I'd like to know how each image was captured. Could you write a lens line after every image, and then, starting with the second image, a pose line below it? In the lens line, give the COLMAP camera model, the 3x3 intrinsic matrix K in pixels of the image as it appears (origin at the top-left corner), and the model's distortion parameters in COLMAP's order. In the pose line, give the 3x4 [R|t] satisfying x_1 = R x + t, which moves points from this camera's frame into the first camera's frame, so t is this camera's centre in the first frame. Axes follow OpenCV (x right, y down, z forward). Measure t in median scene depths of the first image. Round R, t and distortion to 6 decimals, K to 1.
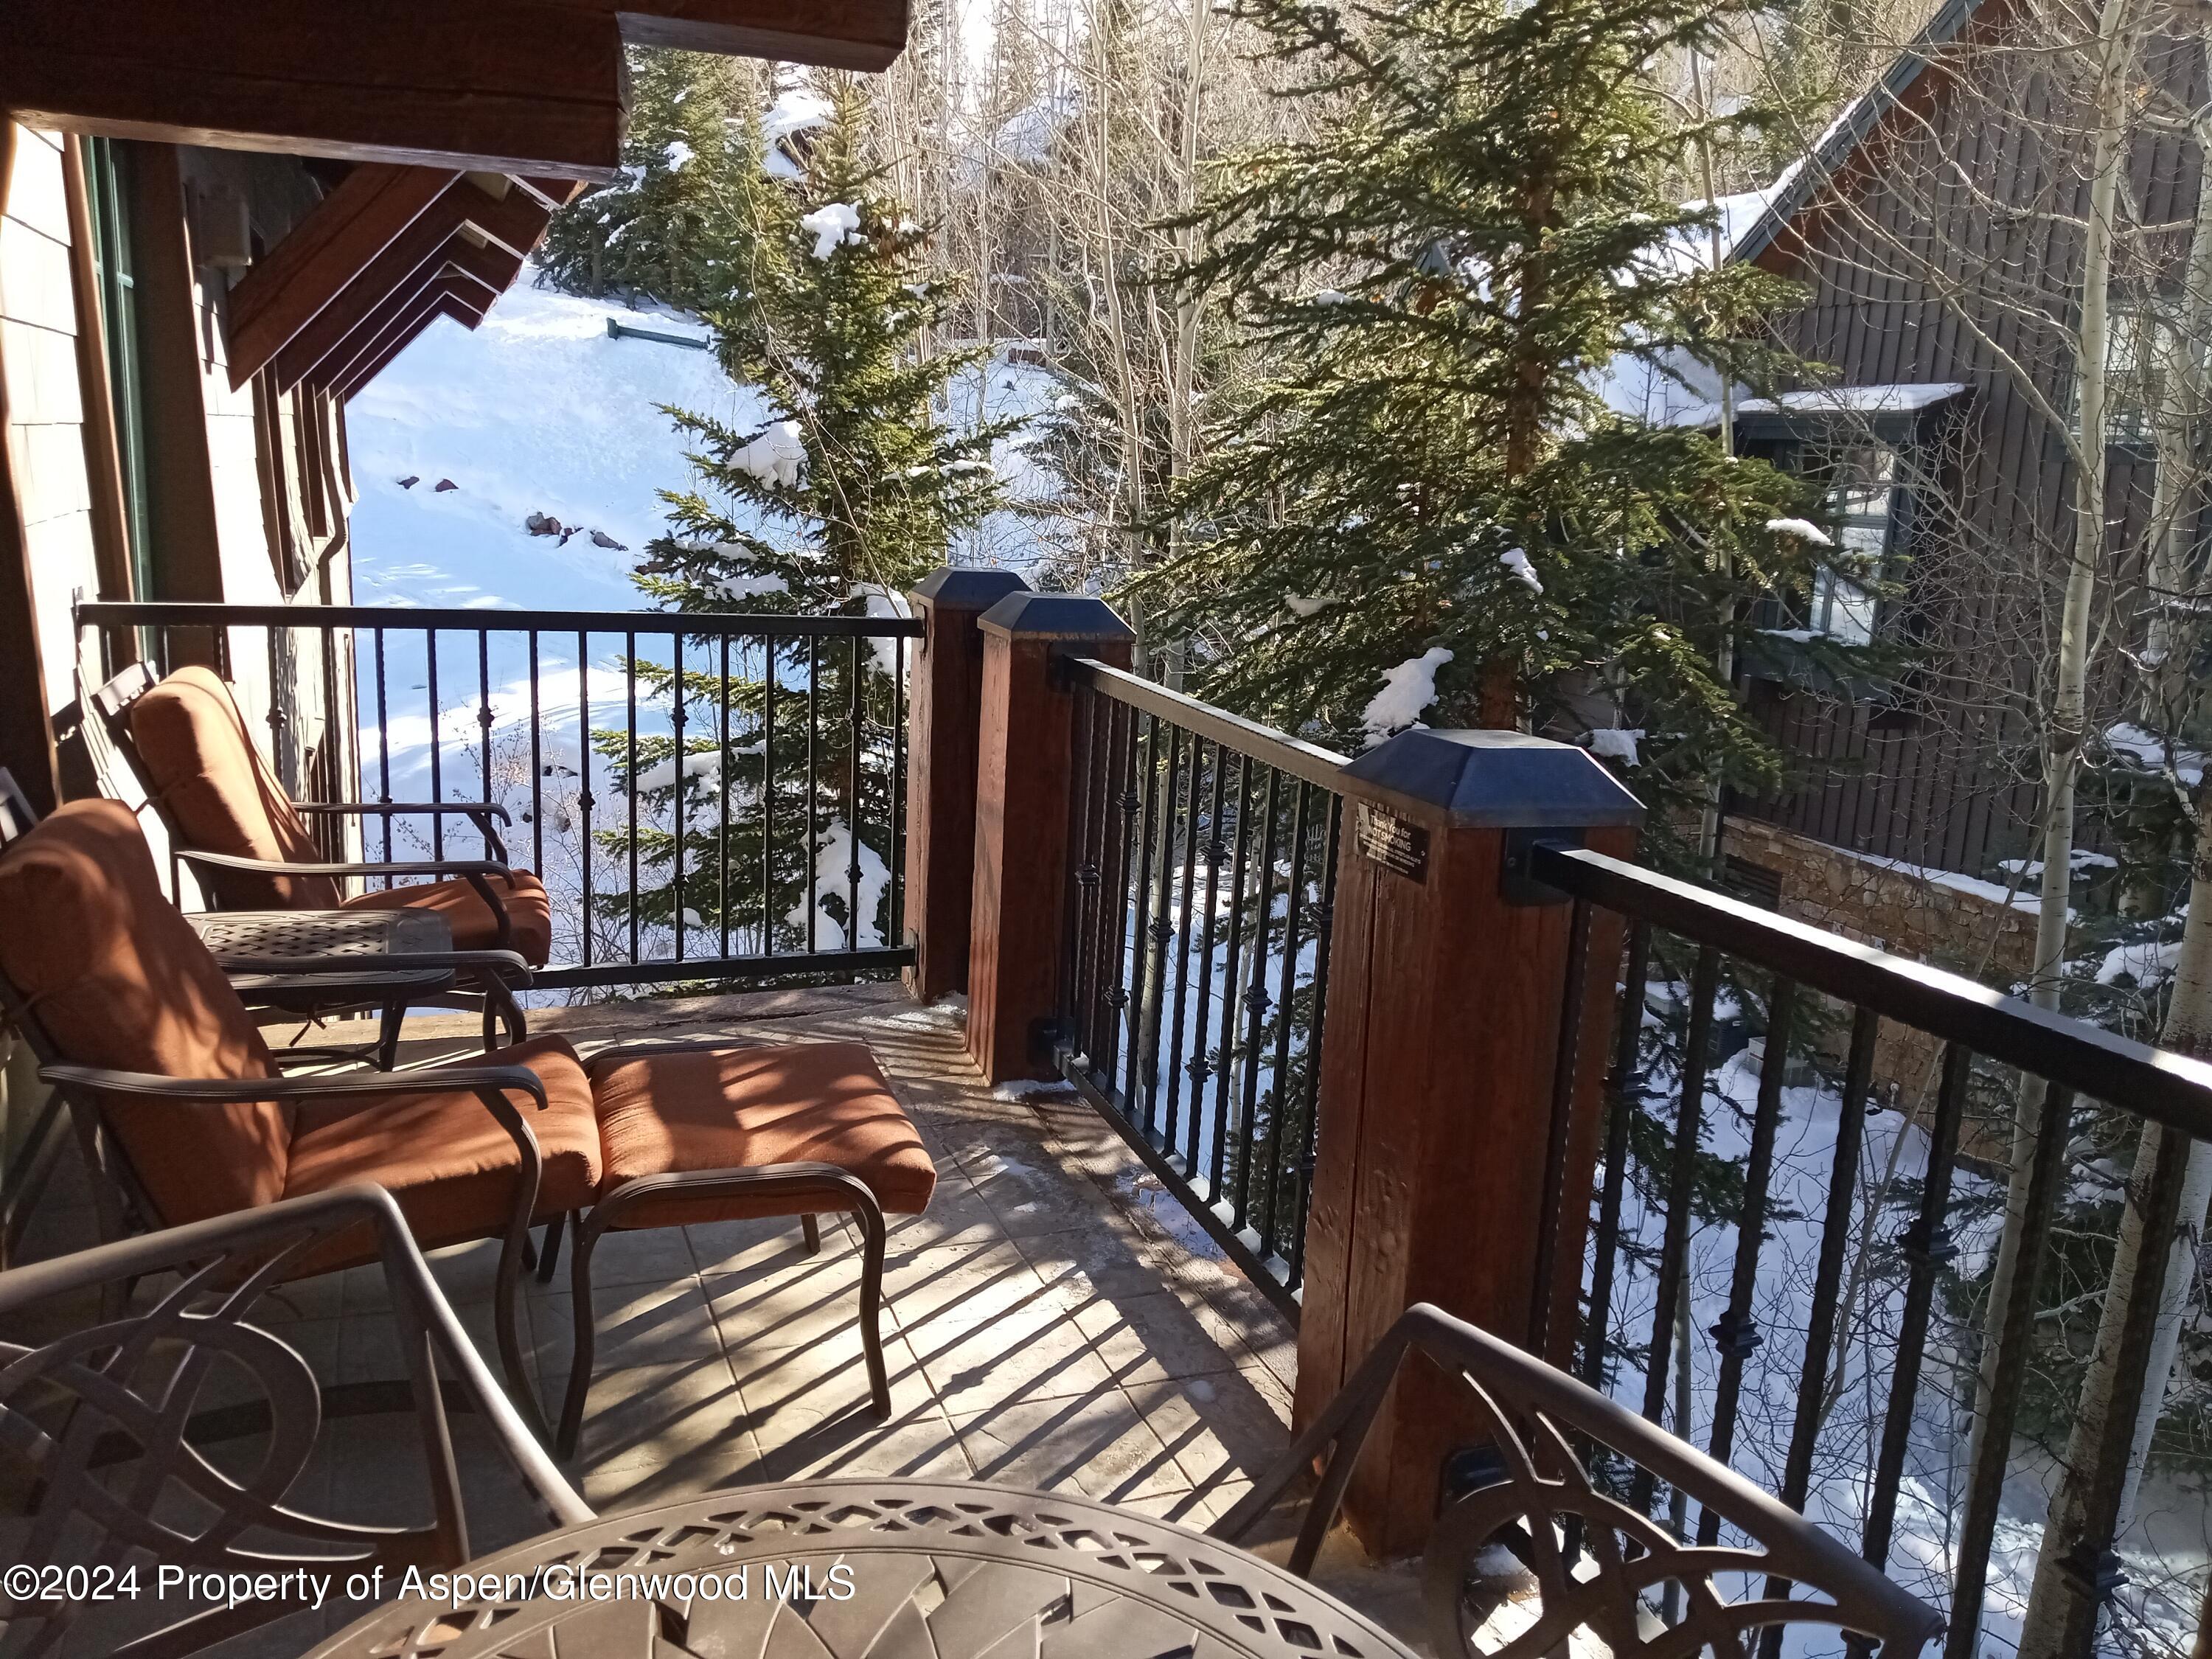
lens RADIAL K [[1783.8, 0, 1170.7], [0, 1783.8, 851.2], [0, 0, 1]] dist [0.119460, -0.280917]
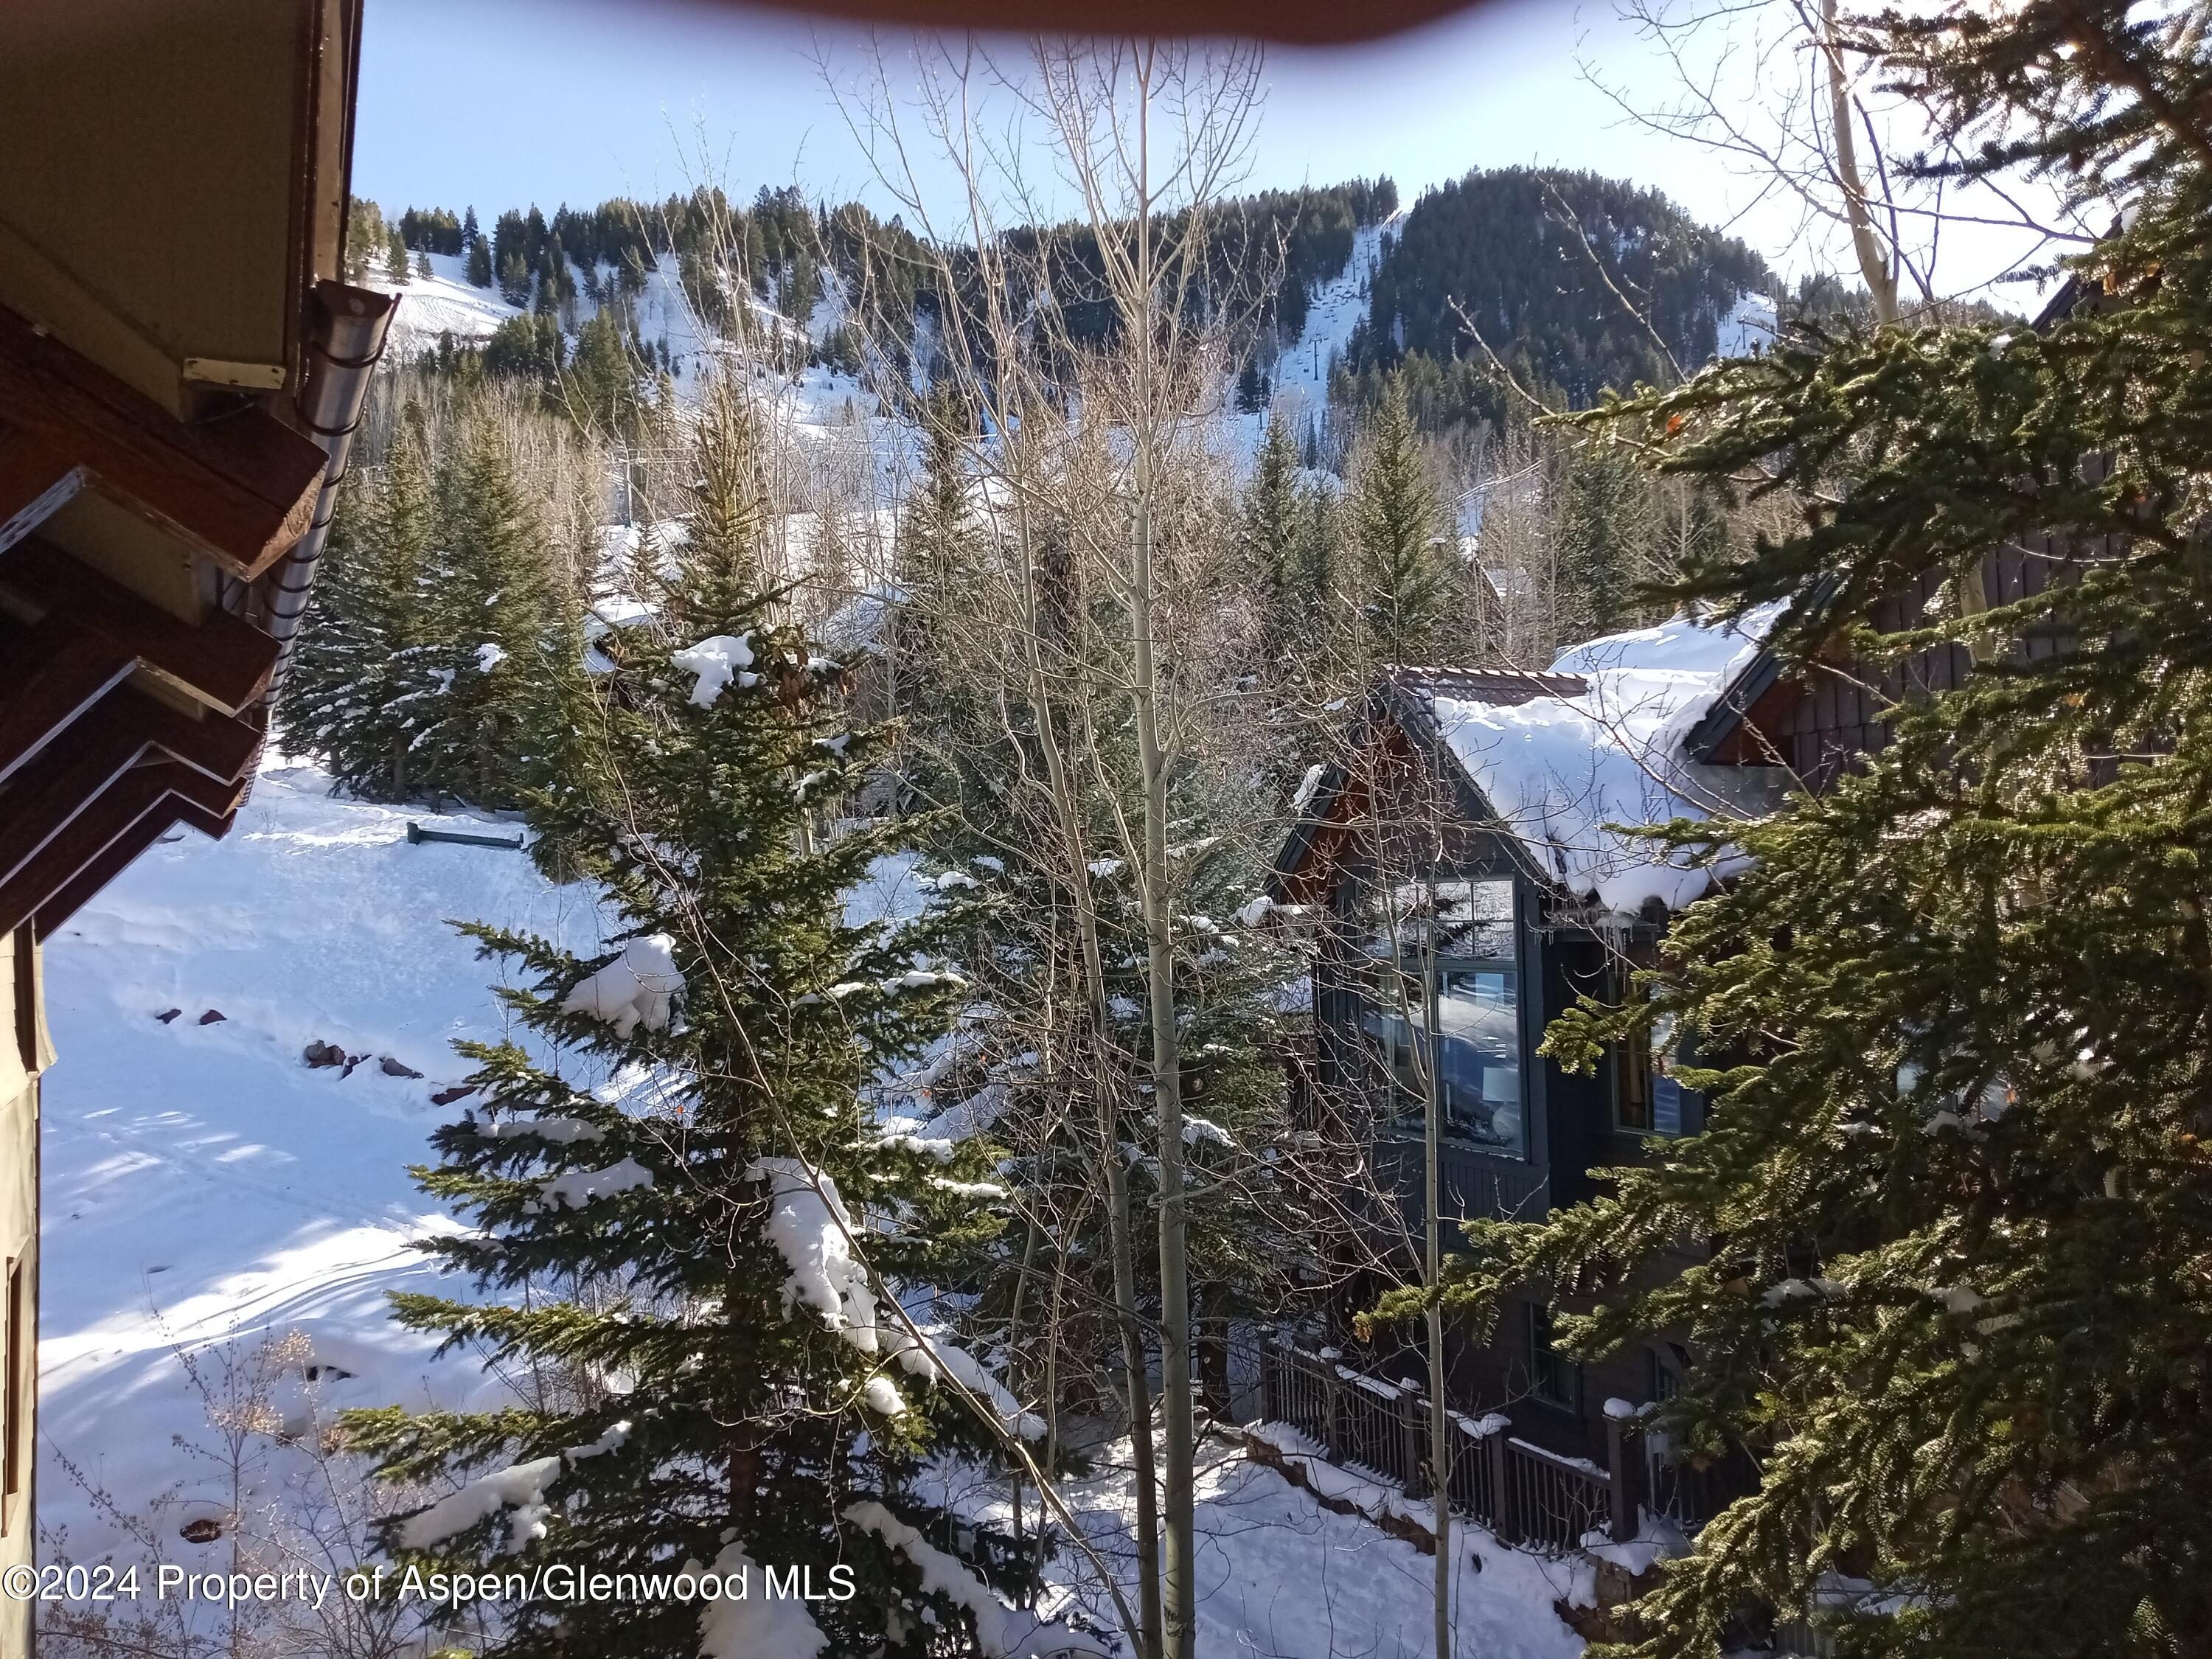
lens RADIAL K [[1783.8, 0, 1170.7], [0, 1783.8, 851.2], [0, 0, 1]] dist [0.119460, -0.280917]
pose [[0.992841, -0.058506, 0.104131, -0.082504], [0.082756, 0.965599, -0.246517, -0.080425], [-0.086126, 0.253370, 0.963528, 0.302476]]
